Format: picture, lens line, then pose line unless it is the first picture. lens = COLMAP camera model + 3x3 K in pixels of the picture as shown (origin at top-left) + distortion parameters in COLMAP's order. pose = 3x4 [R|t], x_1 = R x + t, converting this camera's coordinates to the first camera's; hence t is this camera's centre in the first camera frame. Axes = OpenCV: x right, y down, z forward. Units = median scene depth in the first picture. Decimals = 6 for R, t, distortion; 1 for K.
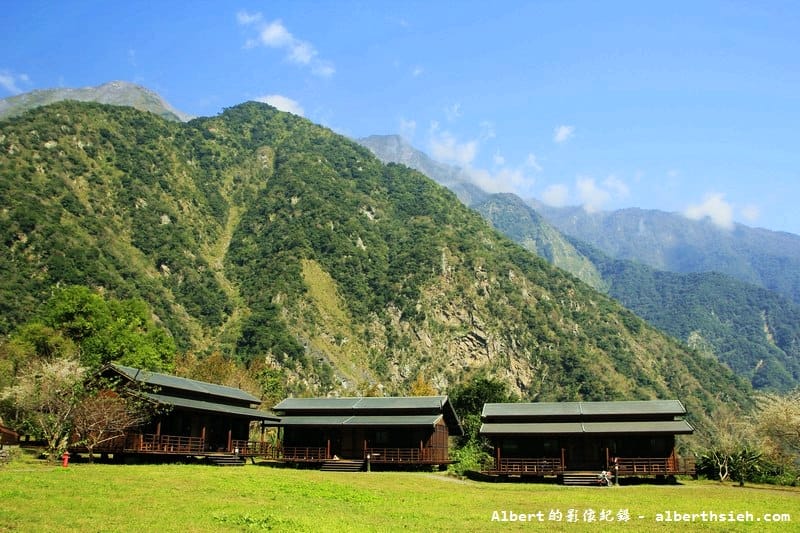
lens RADIAL K [[626.5, 0, 399.9], [0, 626.5, 282.1], [0, 0, 1]] dist [-0.132497, 0.117410]
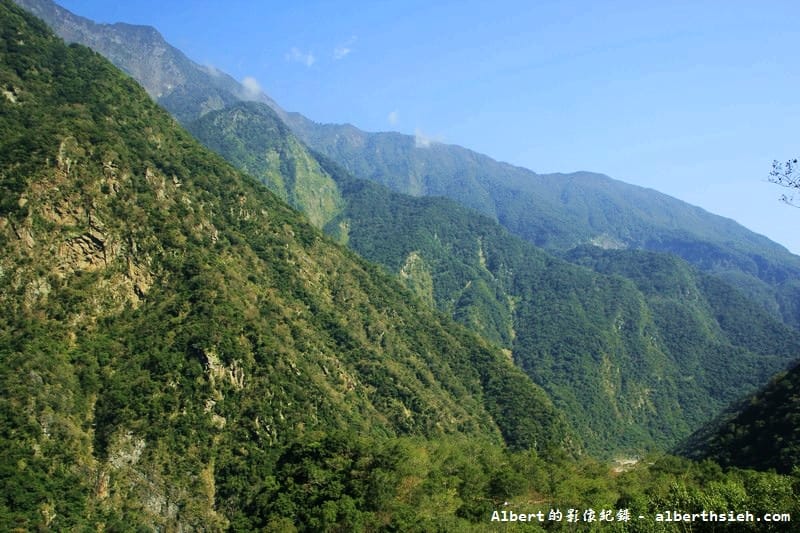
lens RADIAL K [[626.5, 0, 399.9], [0, 626.5, 282.1], [0, 0, 1]] dist [-0.132497, 0.117410]
pose [[0.938193, 0.021734, 0.345431, 0.227863], [-0.066836, 0.990619, 0.119197, 0.014834], [-0.339599, -0.134917, 0.930844, 0.020321]]
